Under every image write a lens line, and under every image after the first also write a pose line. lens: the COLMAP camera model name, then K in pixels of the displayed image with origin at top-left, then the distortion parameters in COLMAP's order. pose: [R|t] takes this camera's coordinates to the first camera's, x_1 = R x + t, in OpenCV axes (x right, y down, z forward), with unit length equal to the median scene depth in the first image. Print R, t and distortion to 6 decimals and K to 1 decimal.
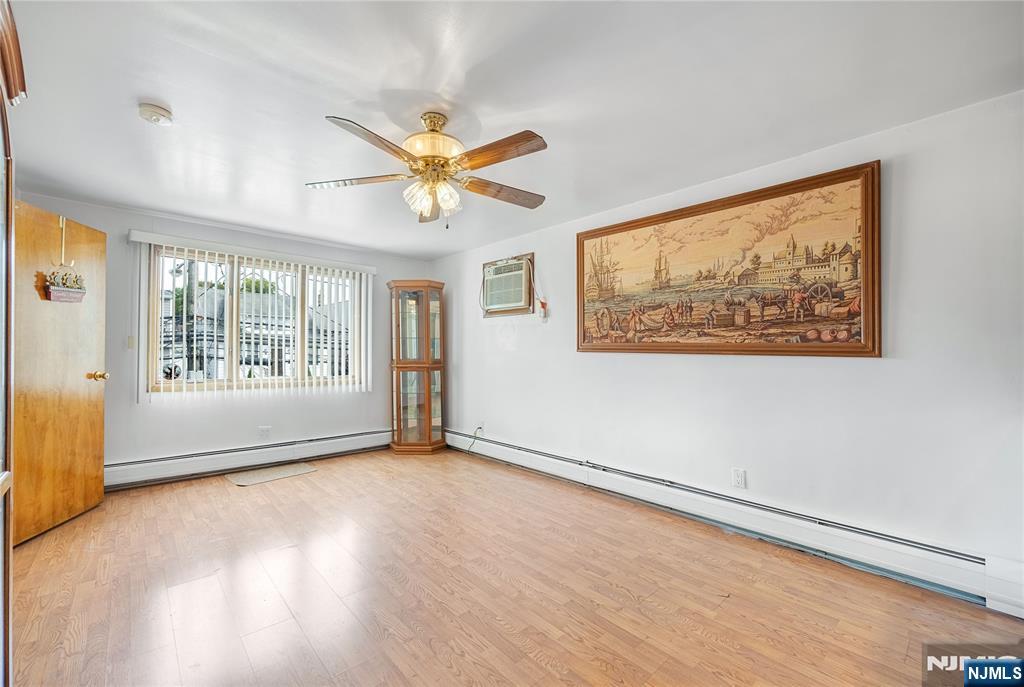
lens RADIAL K [[422.4, 0, 494.7], [0, 422.4, 354.9], [0, 0, 1]] dist [-0.001643, 0.000552]
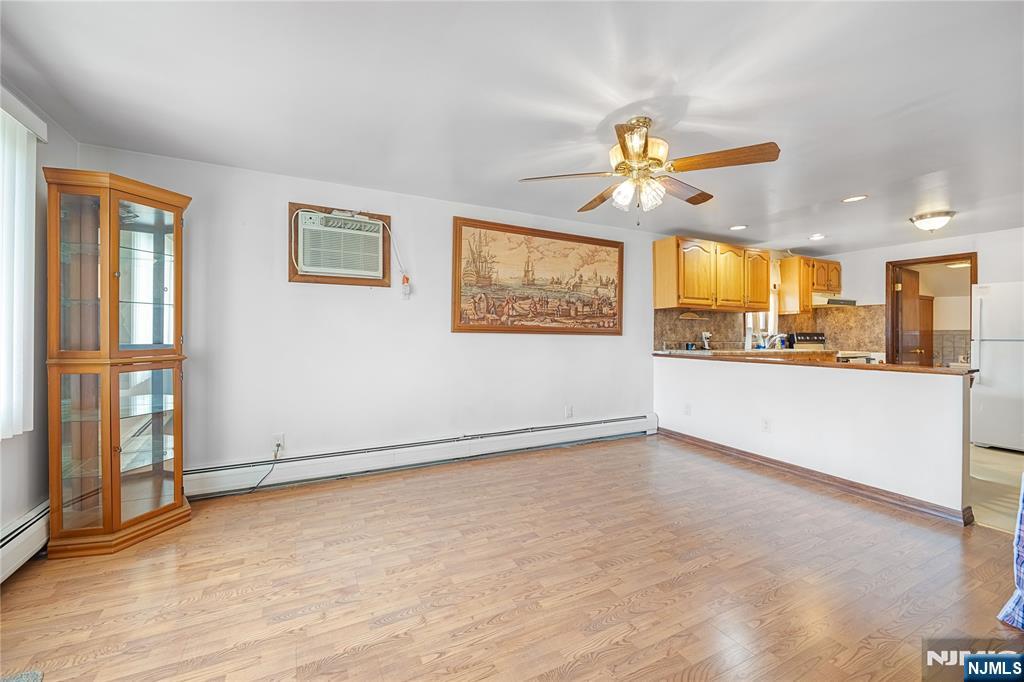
lens RADIAL K [[422.4, 0, 510.1], [0, 422.4, 338.4], [0, 0, 1]] dist [-0.001643, 0.000552]
pose [[0.234813, -0.012865, 0.971955, -0.906658], [0.003485, 0.999917, 0.012393, -0.005486], [-0.972034, 0.000477, 0.234839, 0.741629]]
